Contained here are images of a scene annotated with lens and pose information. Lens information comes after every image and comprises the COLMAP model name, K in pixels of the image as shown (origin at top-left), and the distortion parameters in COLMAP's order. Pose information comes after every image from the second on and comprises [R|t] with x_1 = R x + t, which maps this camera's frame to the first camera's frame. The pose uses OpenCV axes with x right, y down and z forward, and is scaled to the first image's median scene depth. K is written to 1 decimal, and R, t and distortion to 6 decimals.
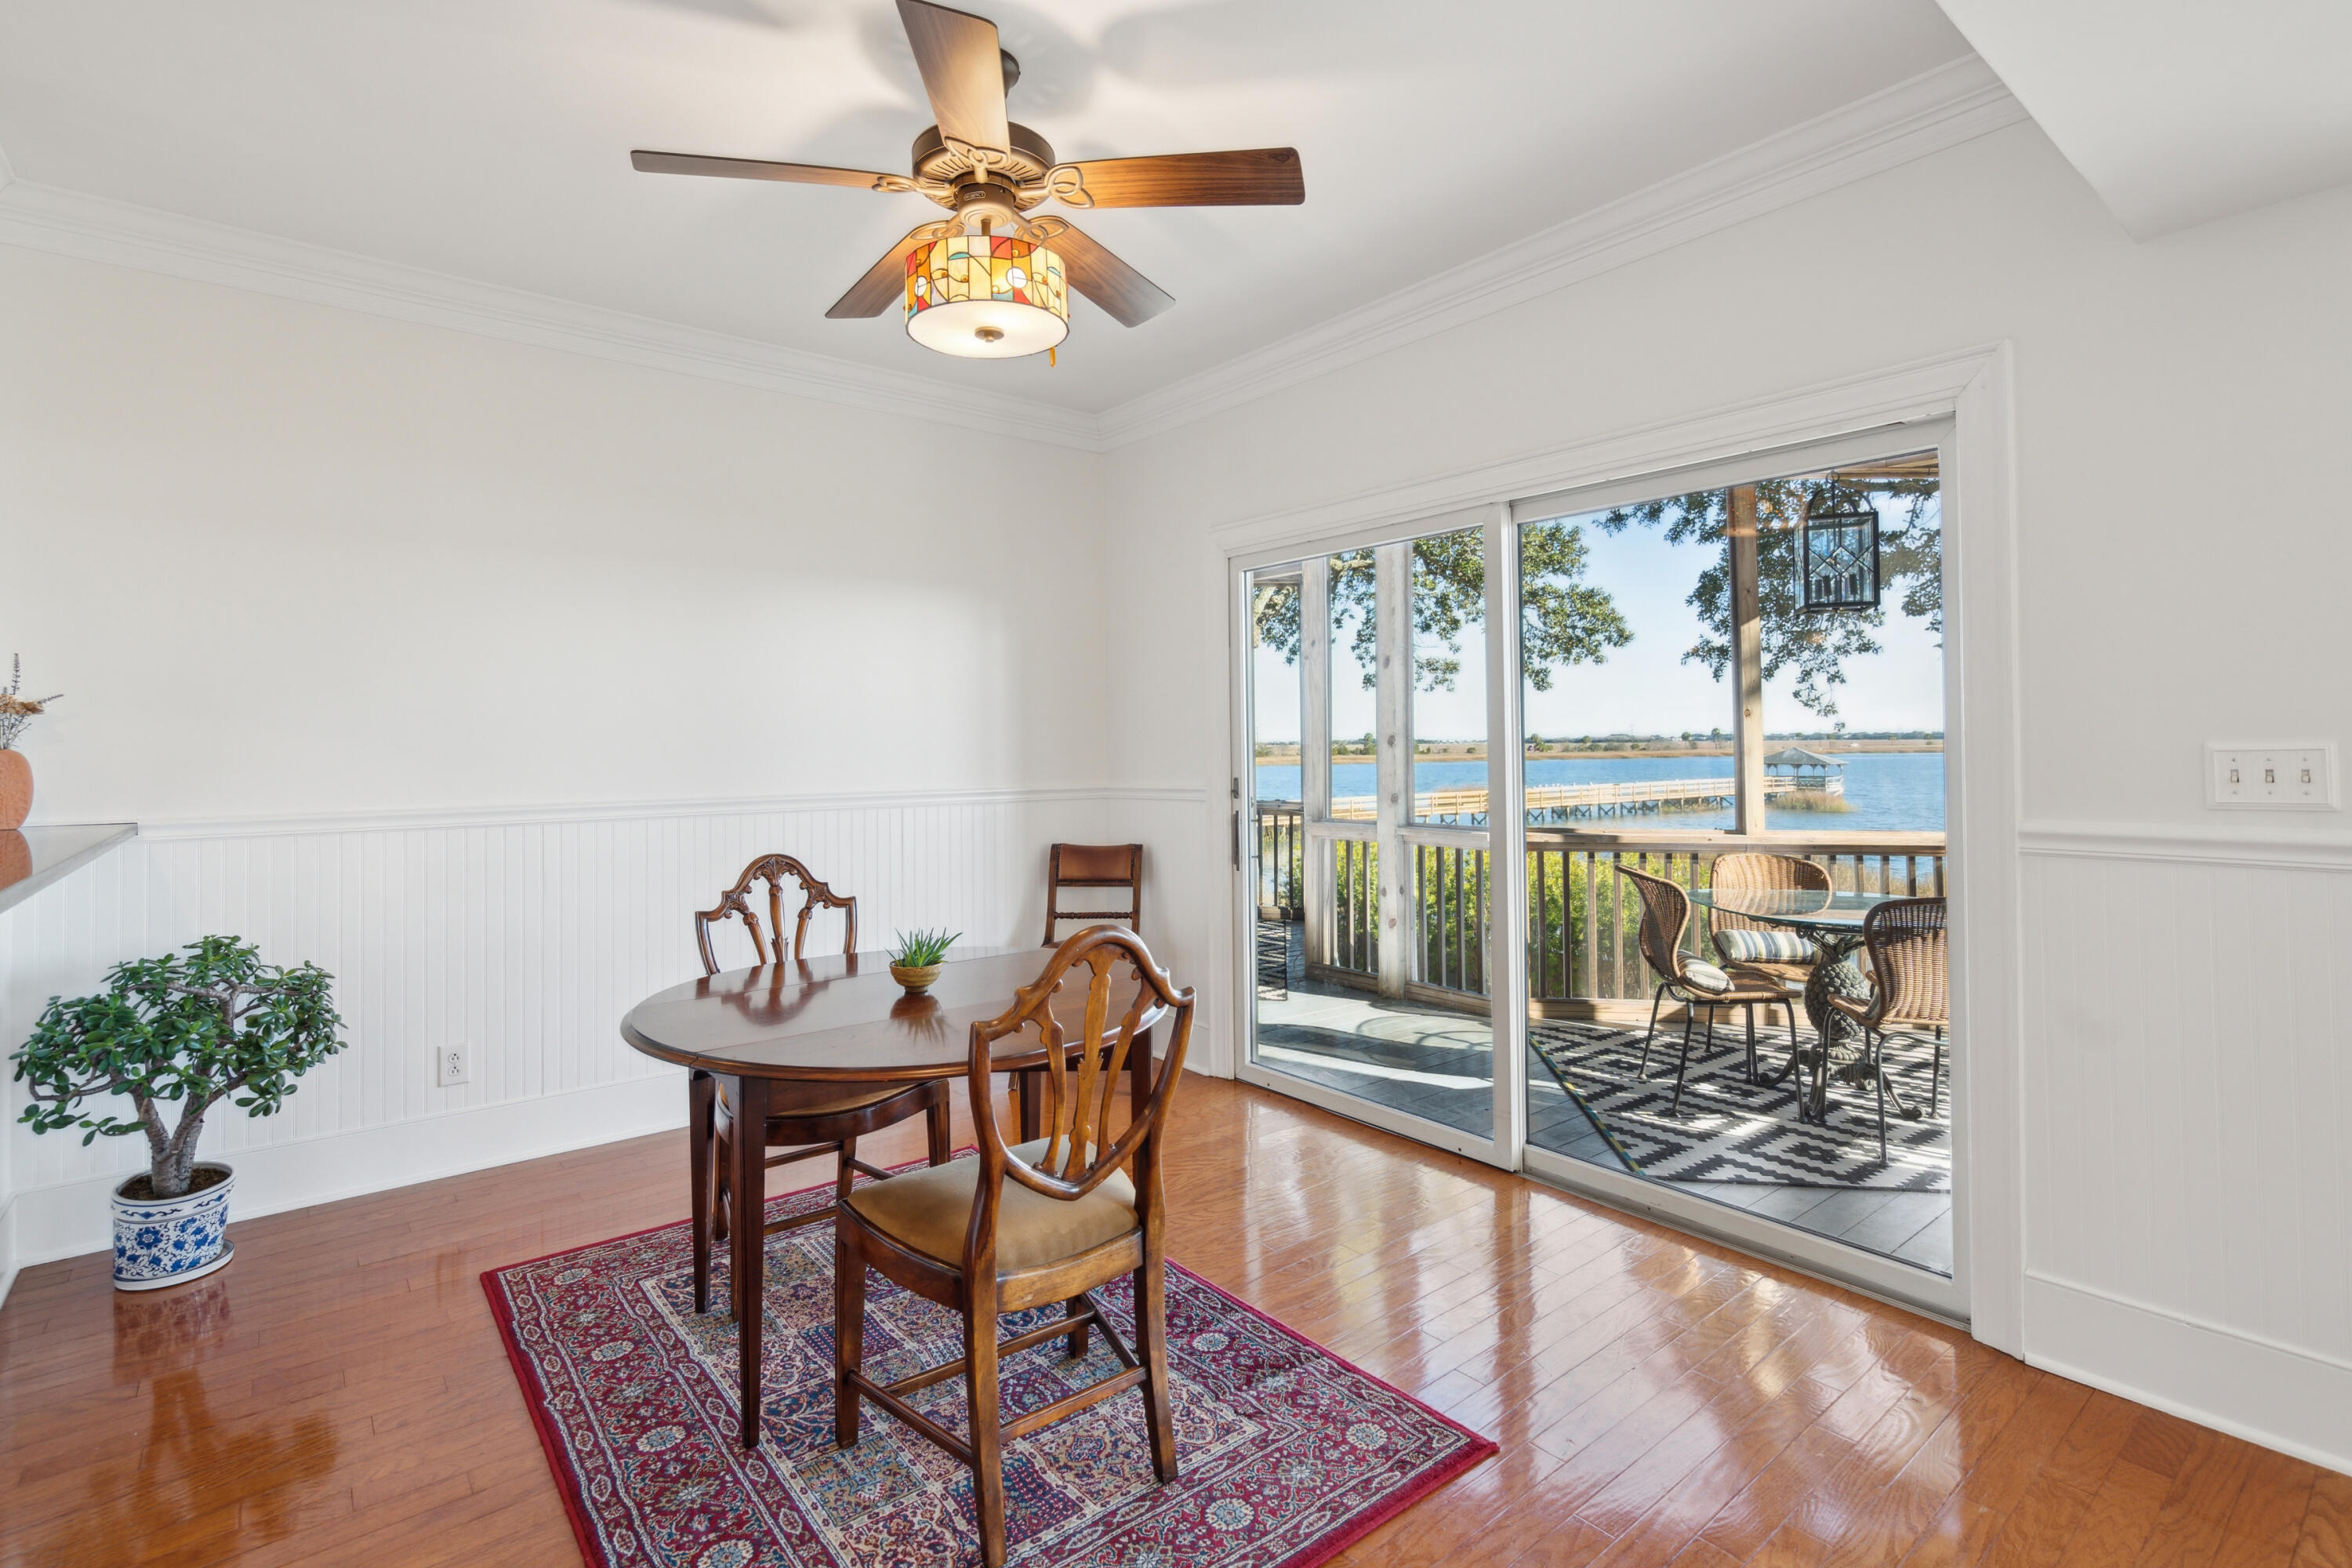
lens RADIAL K [[1094.4, 0, 1174.6], [0, 1094.4, 722.6], [0, 0, 1]] dist [-0.002643, 0.000517]
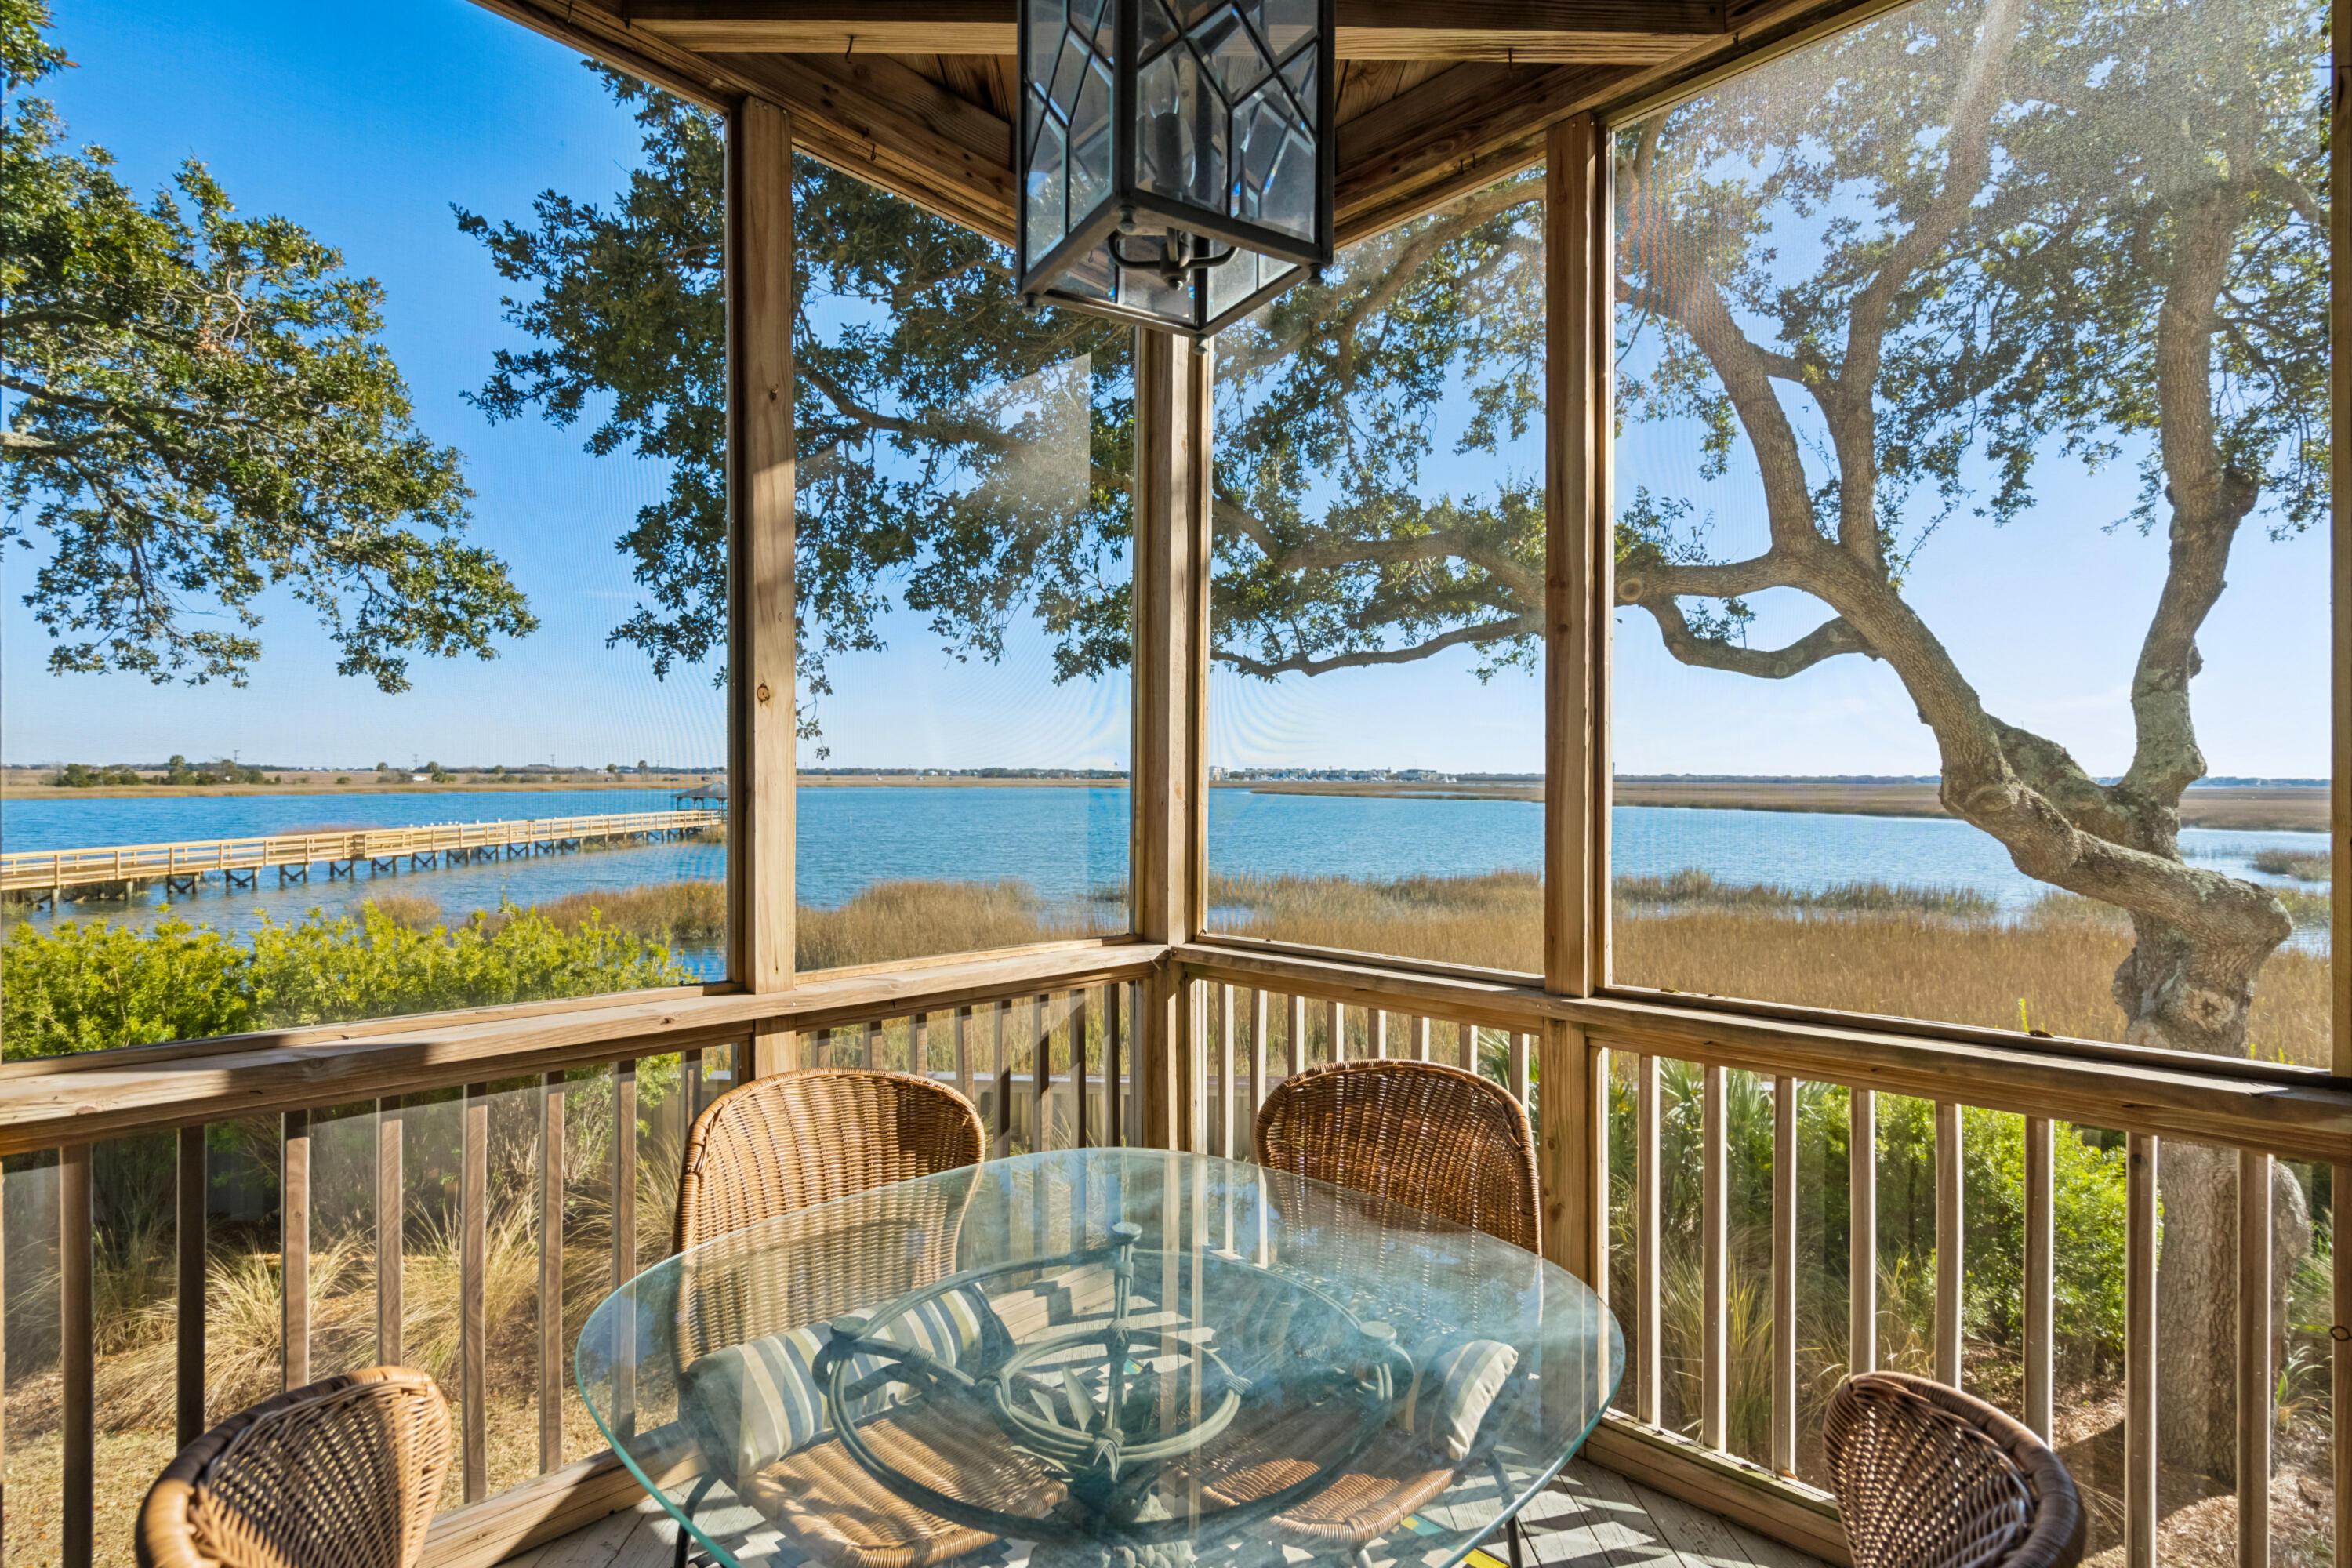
lens RADIAL K [[1124.4, 0, 1165.5], [0, 1124.4, 781.6], [0, 0, 1]] dist [-0.003560, 0.000171]
pose [[0.625134, 0.010165, 0.780451, 0.354536], [-0.028948, 0.999529, 0.010169, 0.018312], [-0.779981, -0.028949, 0.625134, 0.754958]]
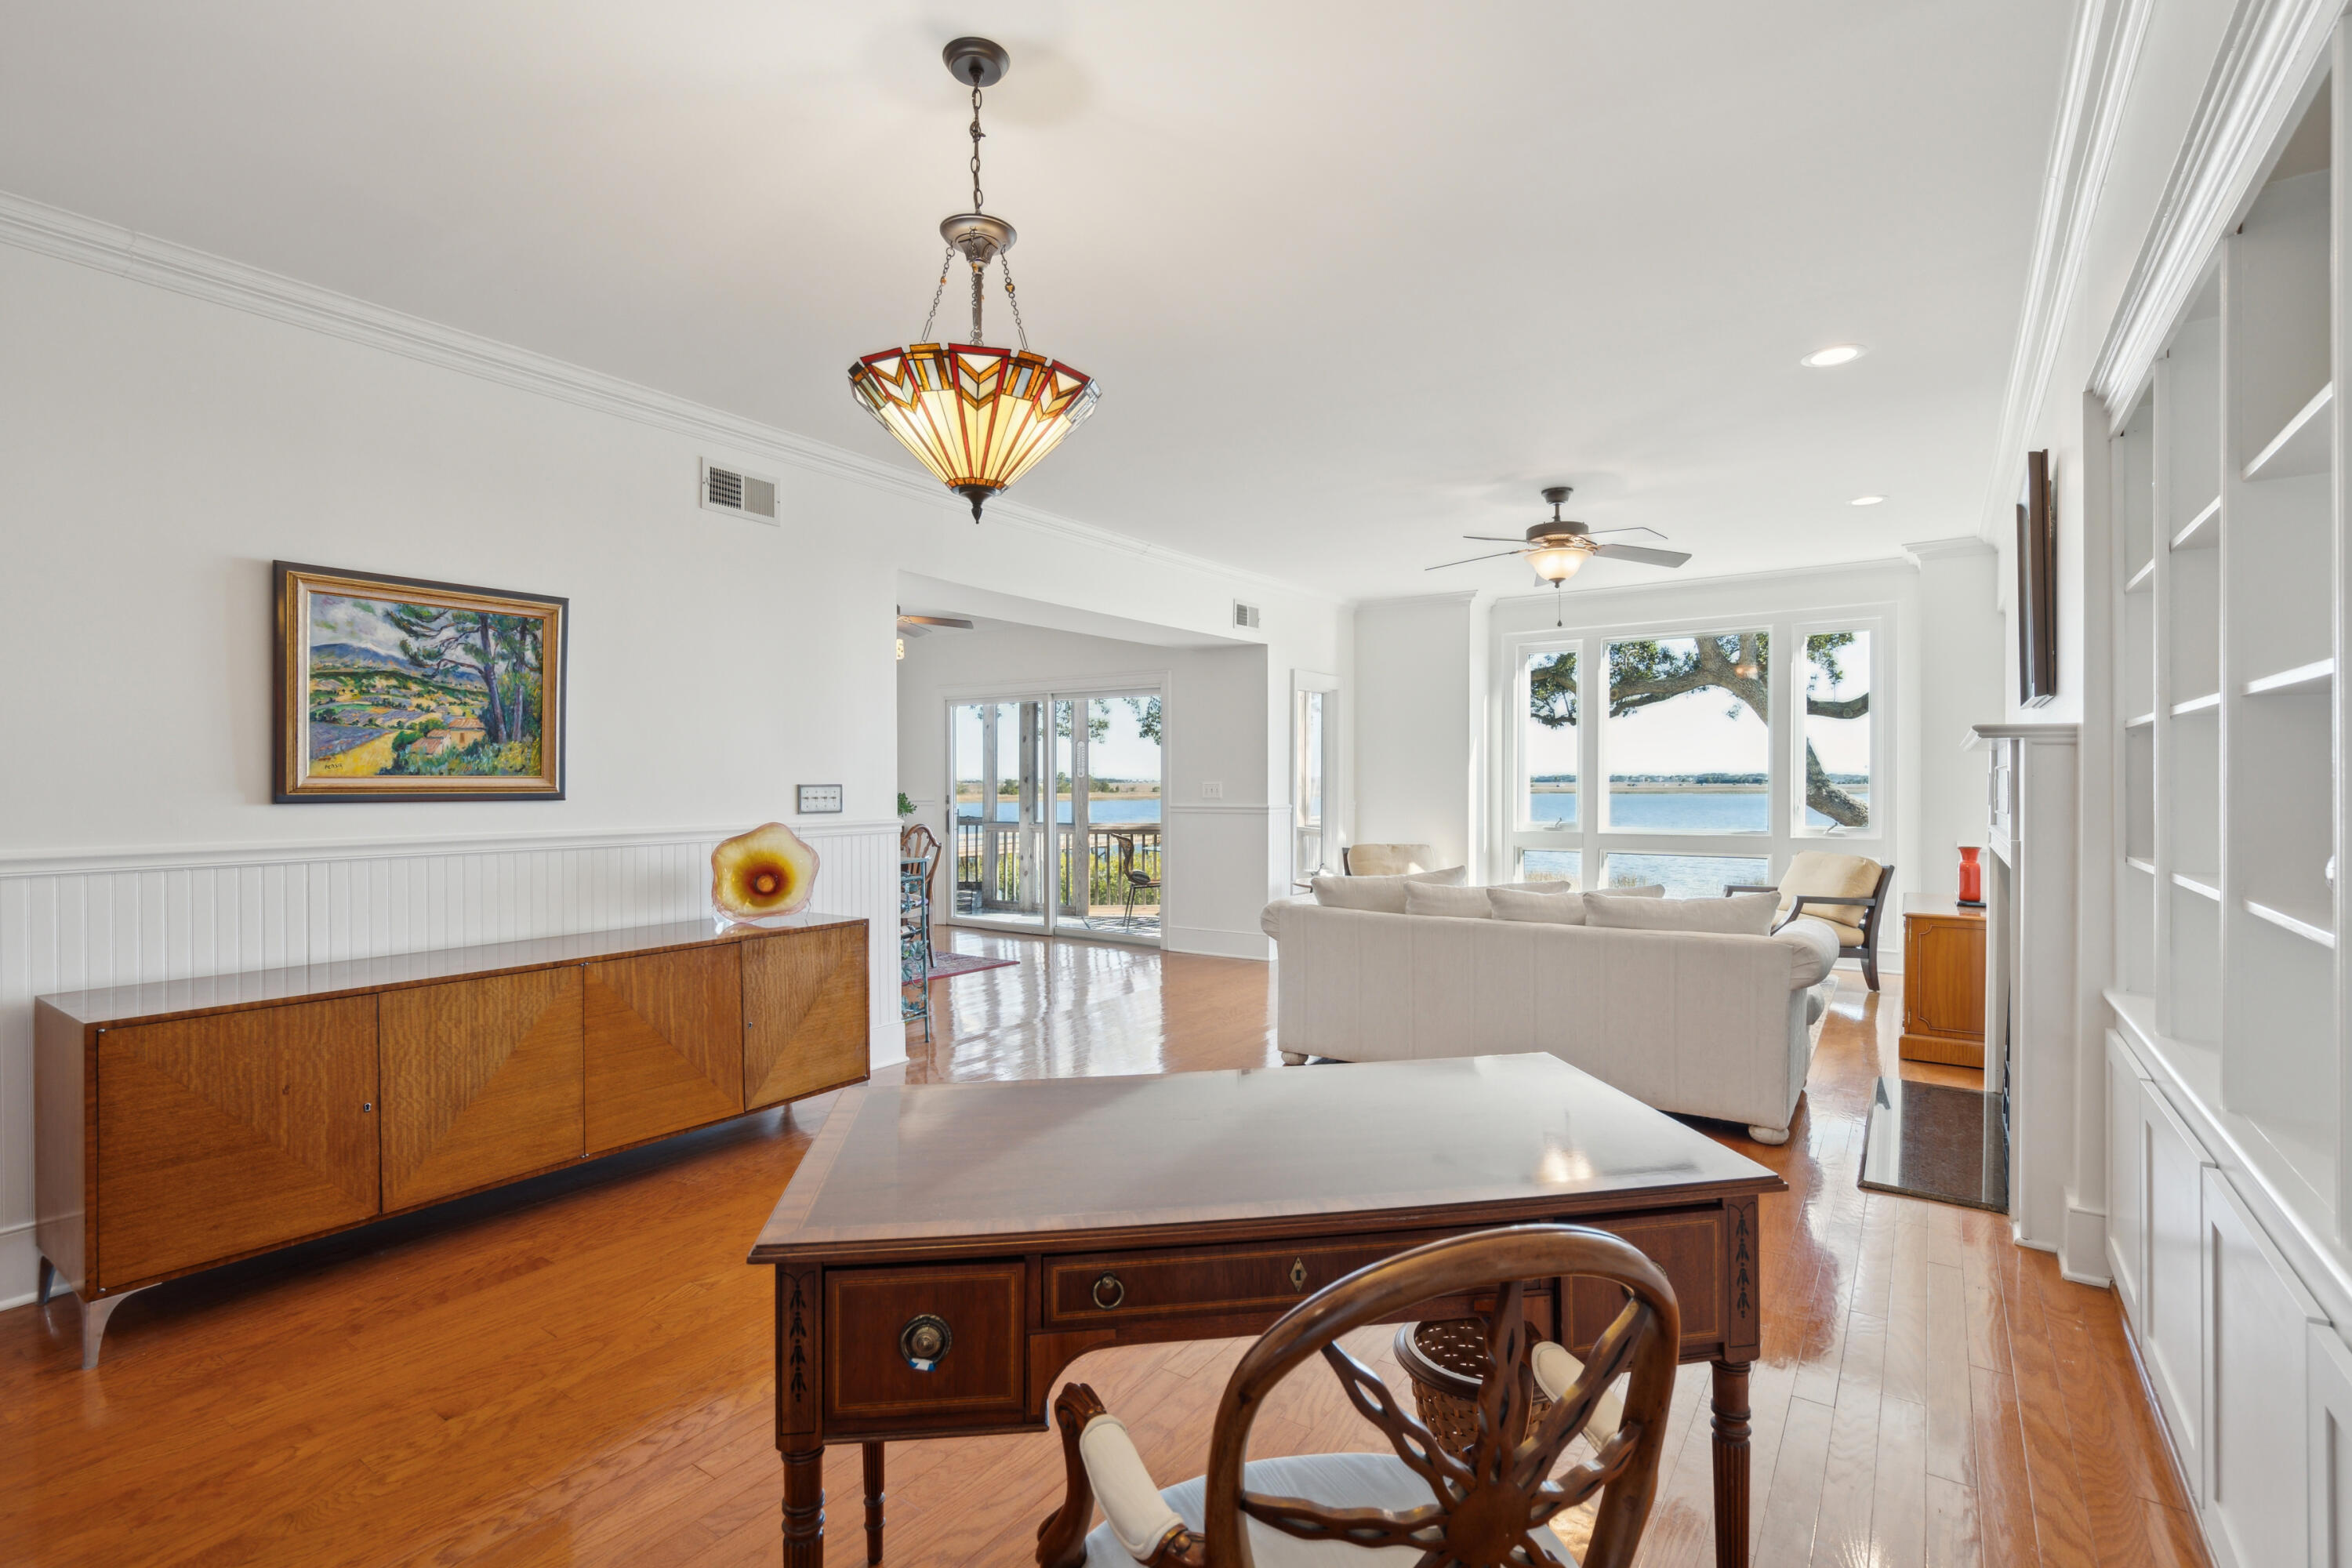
lens RADIAL K [[1079.8, 0, 1166.6], [0, 1079.8, 790.8], [0, 0, 1]] dist [-0.014727, -0.000002]
pose [[0.963172, 0.006662, 0.268803, -0.103931], [-0.014041, 0.999575, 0.025539, -0.022498], [-0.268519, -0.028373, 0.962857, -1.228801]]
